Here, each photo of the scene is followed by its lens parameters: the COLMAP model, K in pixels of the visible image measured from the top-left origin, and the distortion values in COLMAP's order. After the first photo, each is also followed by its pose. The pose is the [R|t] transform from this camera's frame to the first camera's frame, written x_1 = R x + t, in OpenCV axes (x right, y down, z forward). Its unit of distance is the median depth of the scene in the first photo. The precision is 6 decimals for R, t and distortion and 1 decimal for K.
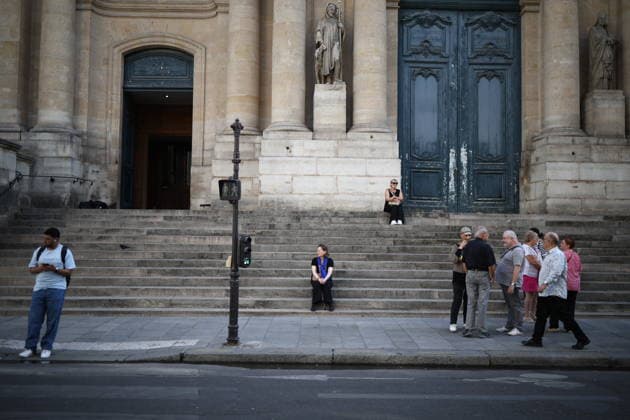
lens RADIAL K [[615.4, 0, 314.9], [0, 615.4, 210.3], [0, 0, 1]] dist [-0.021100, 0.000000]
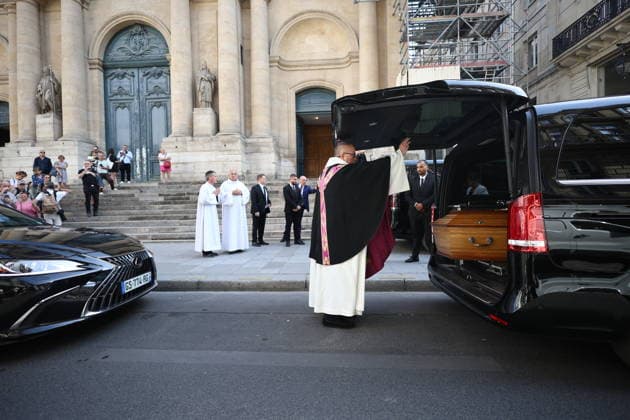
lens RADIAL K [[291.2, 0, 313.6], [0, 291.2, 209.3], [0, 0, 1]] dist [-0.000092, 0.000737]
pose [[0.996143, -0.031940, -0.081723, 0.785216], [0.036757, 0.997632, 0.058128, 0.041812], [0.079673, -0.060908, 0.994959, 0.202154]]
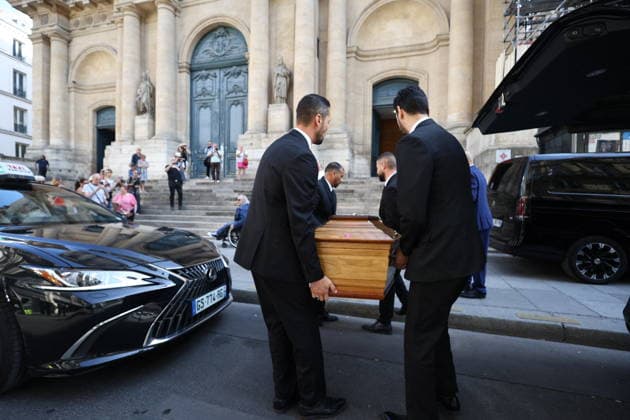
lens RADIAL K [[291.2, 0, 313.4], [0, 291.2, 210.0], [0, 0, 1]] dist [-0.000092, 0.000737]
pose [[0.955743, 0.007382, -0.294109, 0.754679], [0.010281, 0.998236, 0.058467, 0.040841], [0.294022, -0.058904, 0.953982, 0.245081]]
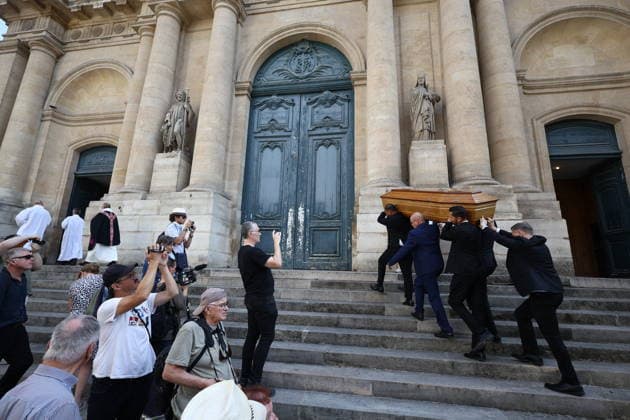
lens RADIAL K [[291.2, 0, 317.1], [0, 291.2, 209.4], [0, 0, 1]] dist [-0.000092, 0.000737]
pose [[0.981964, -0.029277, -0.186788, 0.365690], [-0.005779, 0.982829, -0.184427, -0.002837], [0.188980, 0.182180, 0.964934, 0.507421]]
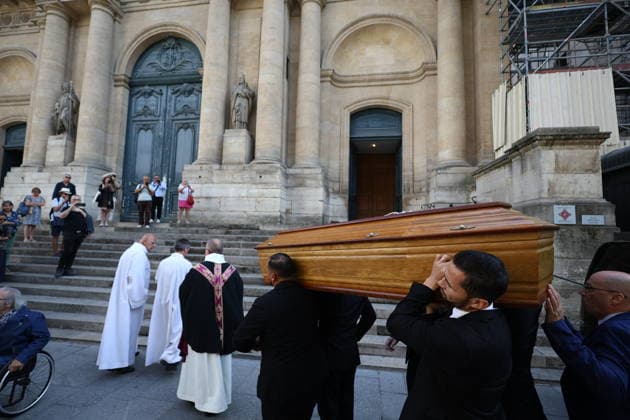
lens RADIAL K [[291.2, 0, 313.2], [0, 291.2, 209.3], [0, 0, 1]] dist [-0.000092, 0.000737]
pose [[0.983360, -0.003568, -0.181635, 0.711083], [-0.005034, 0.998888, -0.046875, 0.004991], [0.181600, 0.047009, 0.982248, 0.391402]]
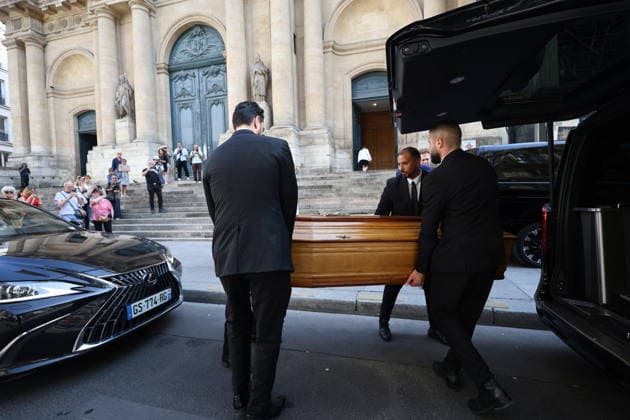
lens RADIAL K [[291.2, 0, 314.2], [0, 291.2, 209.1], [0, 0, 1]] dist [-0.000092, 0.000737]
pose [[0.959737, -0.032363, -0.279028, 0.786087], [0.055218, 0.995696, 0.074441, 0.038276], [0.275418, -0.086851, 0.957393, 0.248238]]
